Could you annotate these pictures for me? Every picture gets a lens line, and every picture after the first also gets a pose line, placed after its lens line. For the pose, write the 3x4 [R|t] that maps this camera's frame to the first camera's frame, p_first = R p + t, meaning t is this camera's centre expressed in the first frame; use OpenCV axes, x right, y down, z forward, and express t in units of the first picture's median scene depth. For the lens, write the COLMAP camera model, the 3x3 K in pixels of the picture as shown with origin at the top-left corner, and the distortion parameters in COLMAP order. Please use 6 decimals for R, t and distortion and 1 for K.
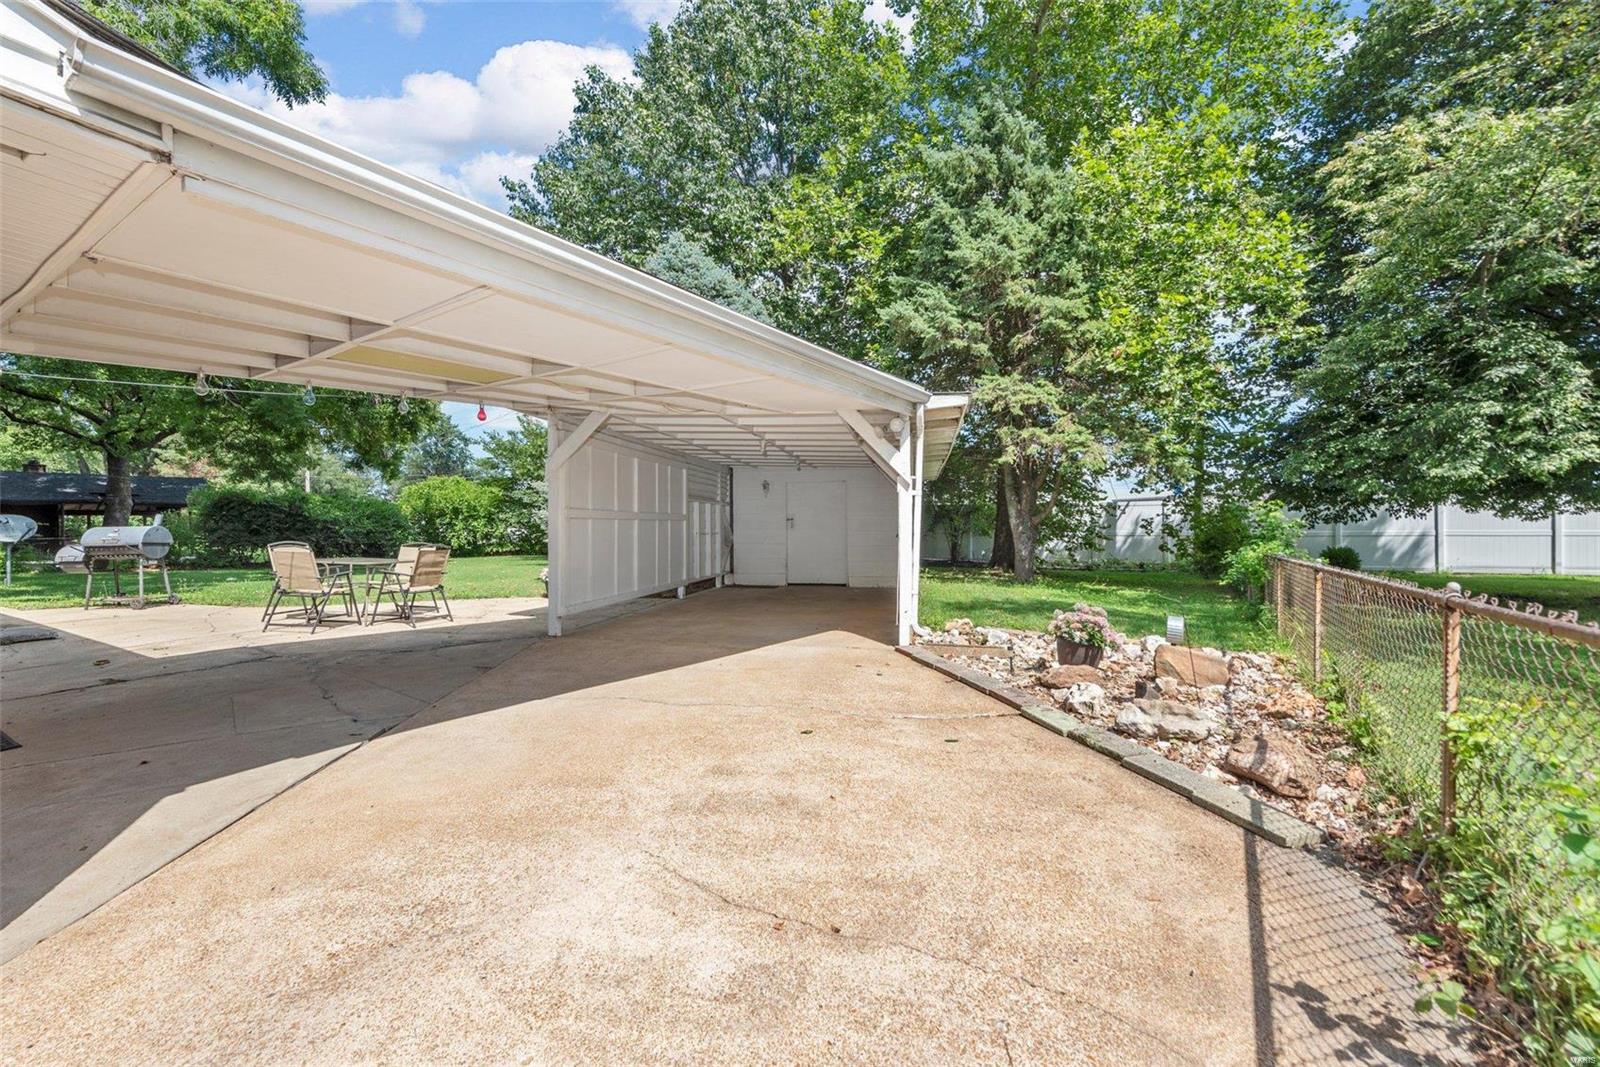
lens RADIAL K [[647.6, 0, 798.9], [0, 647.6, 524.1], [0, 0, 1]] dist [0.003263, -0.000555]
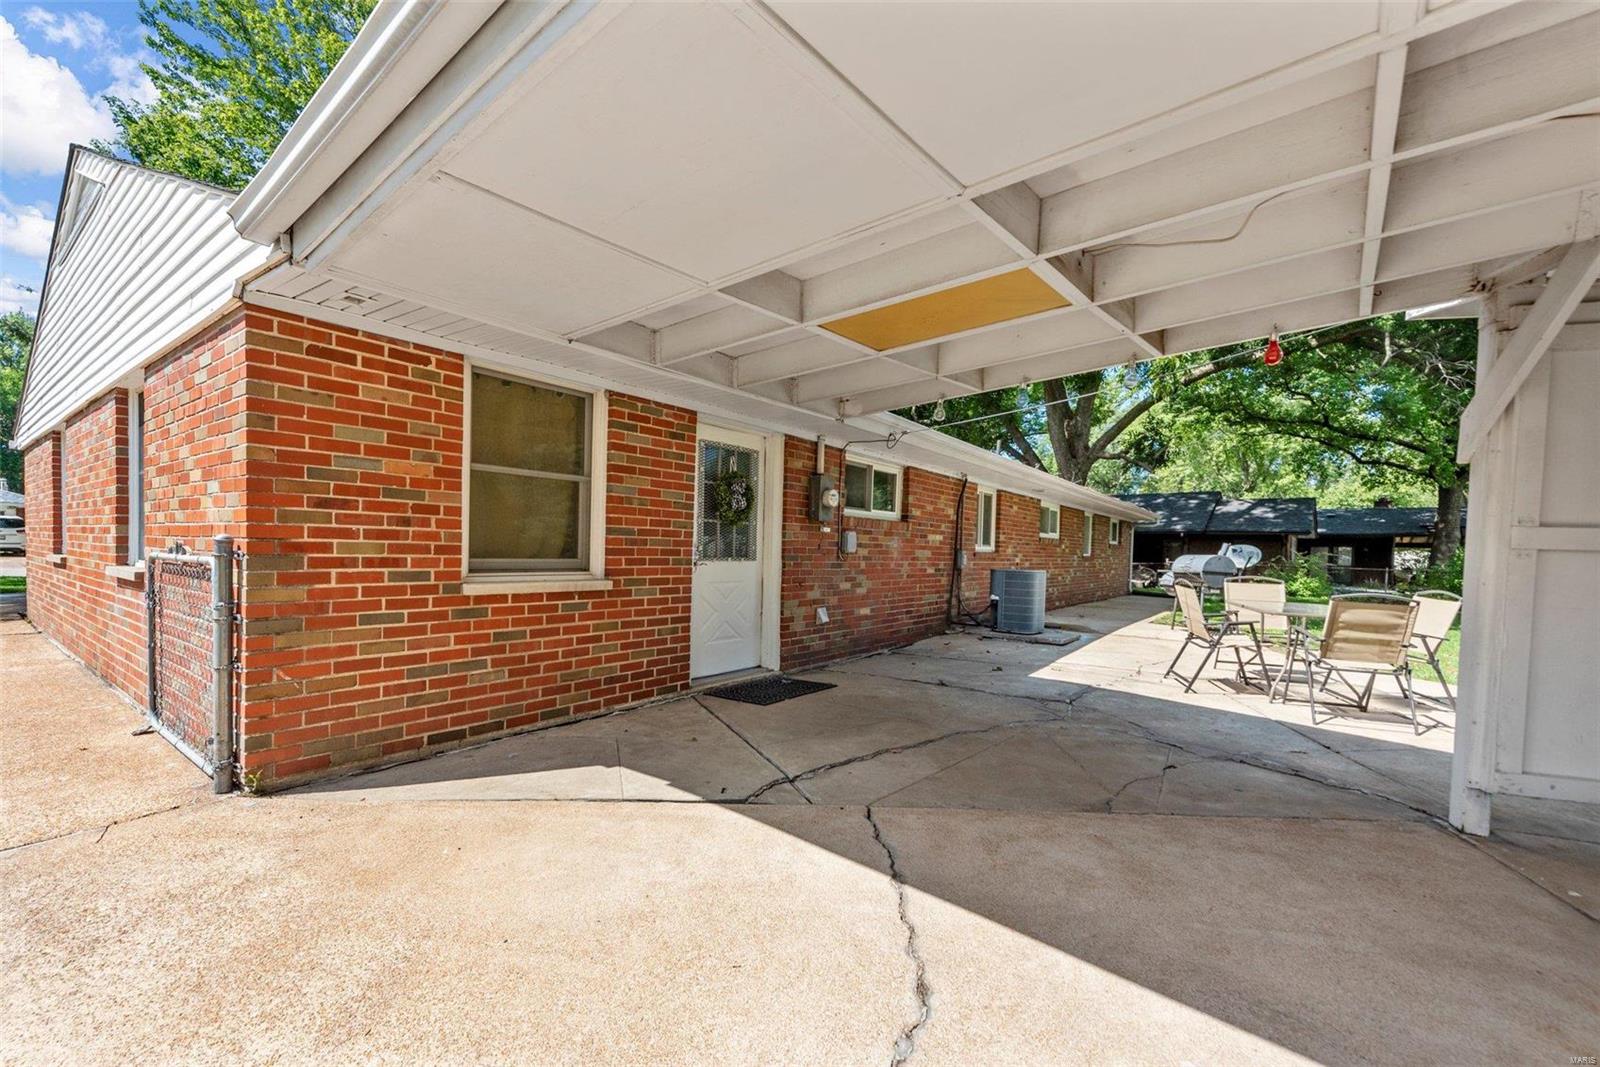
lens RADIAL K [[653.8, 0, 800.0], [0, 653.8, 533.5], [0, 0, 1]] dist [0.016649, -0.000992]
pose [[-0.115429, -0.028553, -0.992905, 0.157362], [-0.013396, 0.999541, -0.027187, 0.018008], [0.993225, 0.010162, -0.115759, 1.248492]]
